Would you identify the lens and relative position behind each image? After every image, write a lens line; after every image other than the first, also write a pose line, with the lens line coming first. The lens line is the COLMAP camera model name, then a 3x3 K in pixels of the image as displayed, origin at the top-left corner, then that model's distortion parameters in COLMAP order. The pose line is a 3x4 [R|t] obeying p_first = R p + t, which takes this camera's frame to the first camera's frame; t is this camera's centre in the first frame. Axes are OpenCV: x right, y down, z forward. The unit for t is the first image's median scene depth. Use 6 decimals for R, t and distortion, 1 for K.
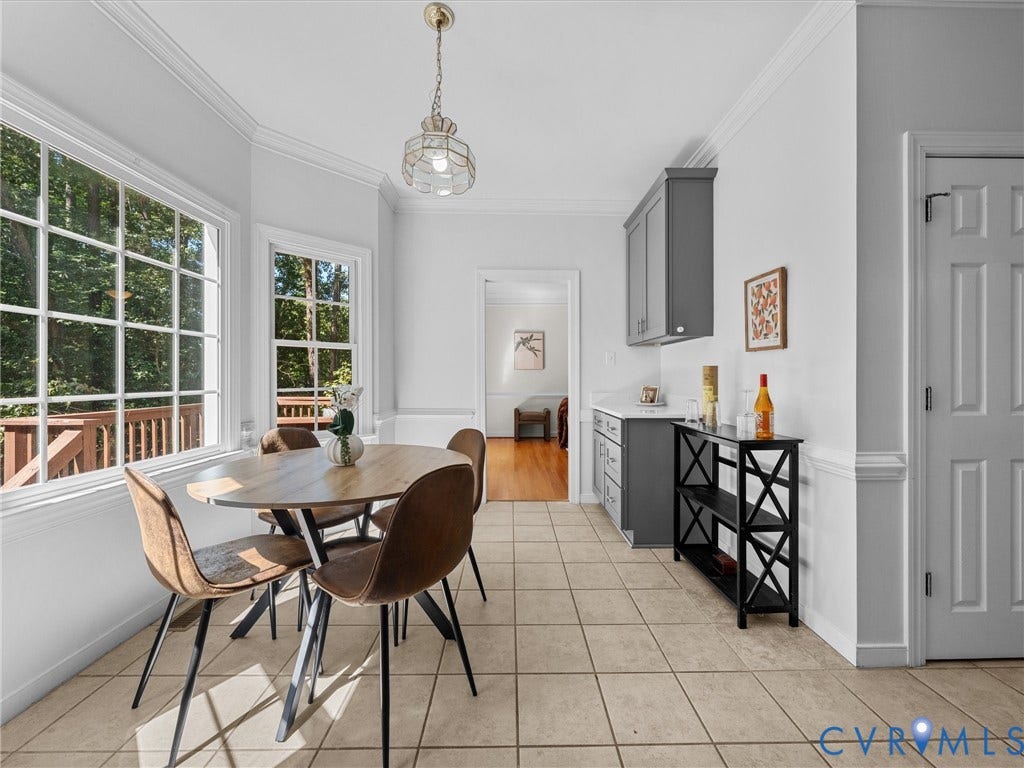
lens RADIAL K [[392.5, 0, 515.4], [0, 392.5, 377.1], [0, 0, 1]] dist [-0.001887, -0.000106]
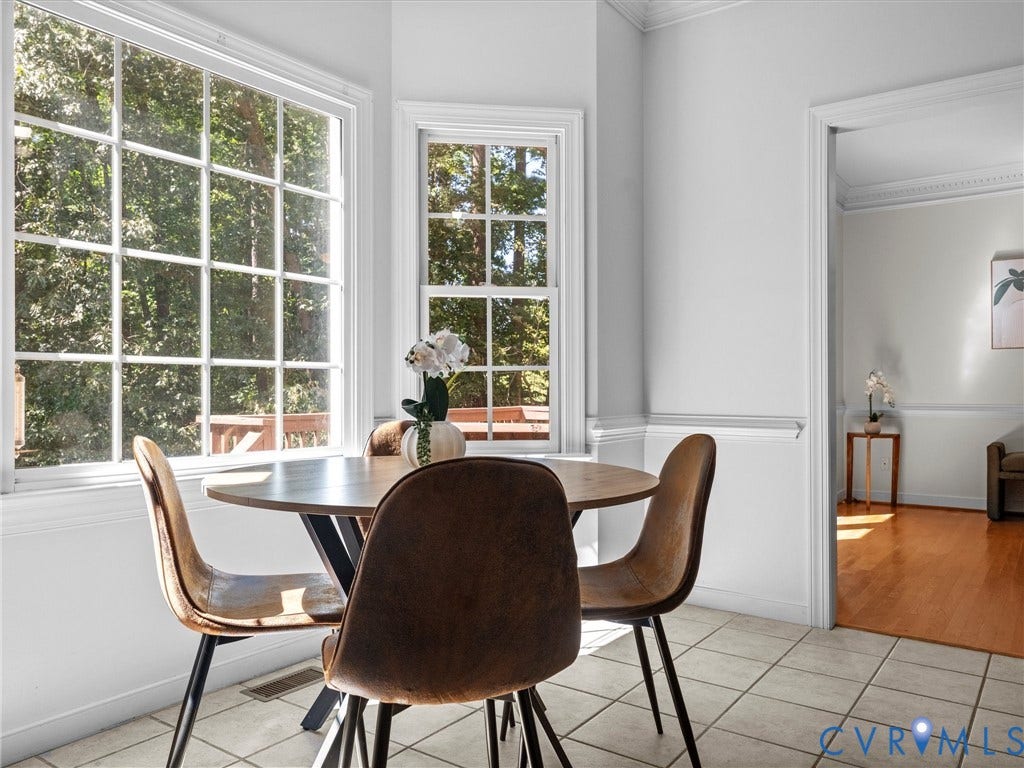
lens RADIAL K [[766.3, 0, 515.3], [0, 766.3, 392.2], [0, 0, 1]] dist [0.008471, 0.001603]
pose [[0.803346, 0.000400, -0.595512, 0.270398], [0.000610, 0.999999, 0.001494, 0.087218], [0.595512, -0.001564, 0.803345, 0.150767]]
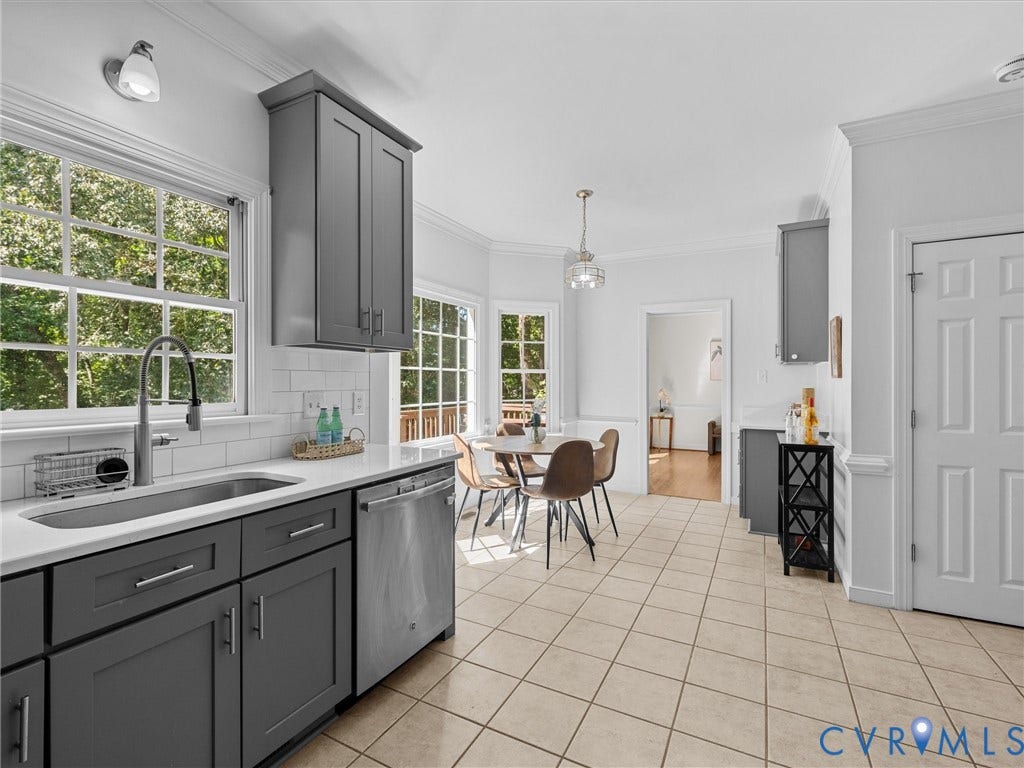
lens RADIAL K [[477.9, 0, 515.1], [0, 477.9, 386.8], [0, 0, 1]] dist [0.000905, -0.000148]
pose [[0.878579, 0.006061, -0.477559, 0.477989], [-0.001367, 0.999947, 0.010177, -0.056828], [0.477596, -0.008288, 0.878541, -0.889980]]
